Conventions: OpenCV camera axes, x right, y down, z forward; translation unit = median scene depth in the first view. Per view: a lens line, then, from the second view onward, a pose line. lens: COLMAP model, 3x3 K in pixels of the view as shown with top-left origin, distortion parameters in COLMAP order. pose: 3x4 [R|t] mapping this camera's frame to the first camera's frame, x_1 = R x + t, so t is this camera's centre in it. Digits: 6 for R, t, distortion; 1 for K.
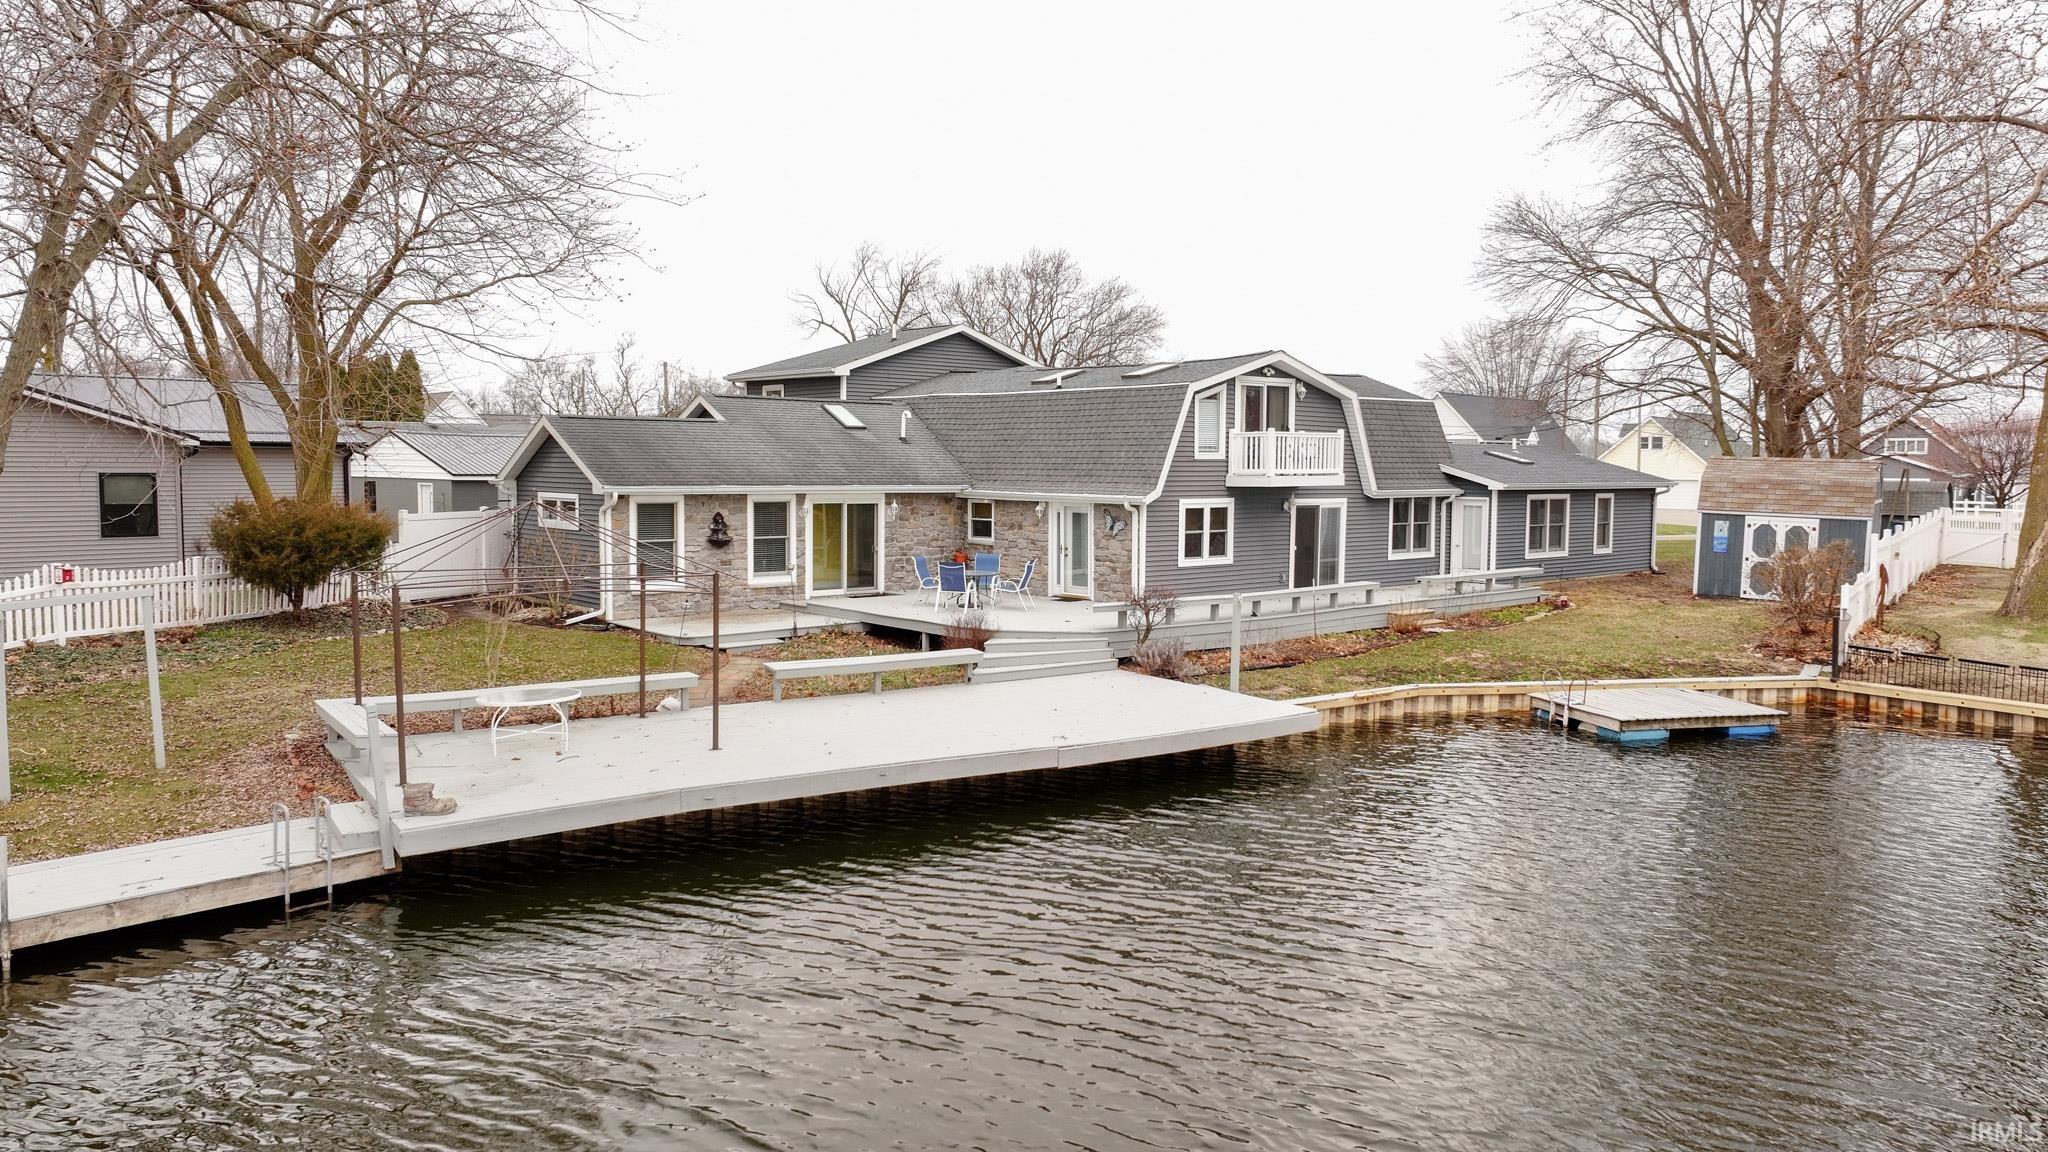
lens RADIAL K [[1423.1, 0, 1024.0], [0, 1423.1, 576.0], [0, 0, 1]] dist [0.006308, 0.001523]
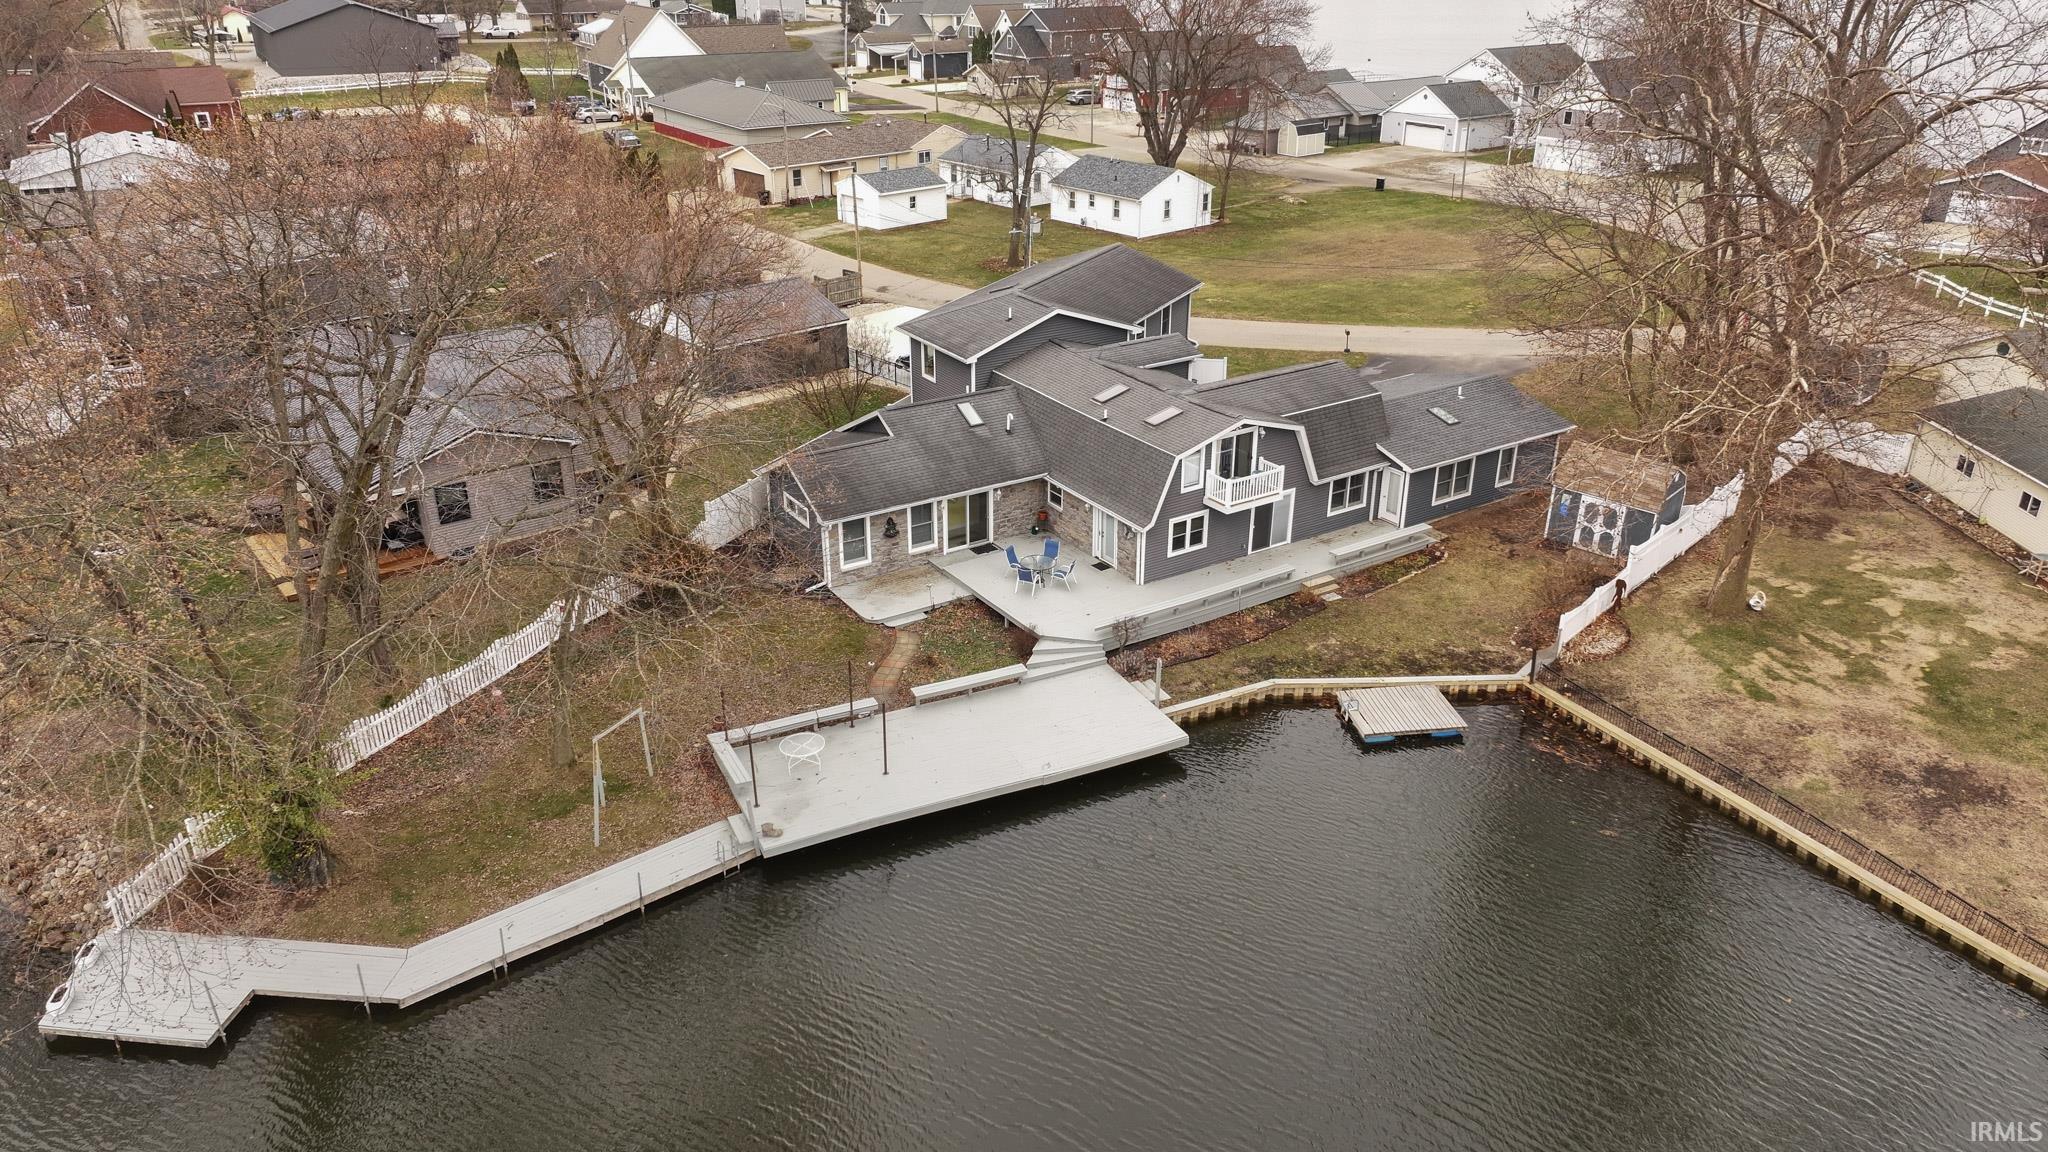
lens RADIAL K [[1423.1, 0, 1024.0], [0, 1423.1, 576.0], [0, 0, 1]] dist [0.006308, 0.001523]
pose [[0.990388, 0.052587, -0.127930, 0.152091], [-0.003828, 0.934974, 0.354696, -0.552380], [0.138264, -0.350797, 0.926188, -0.526735]]
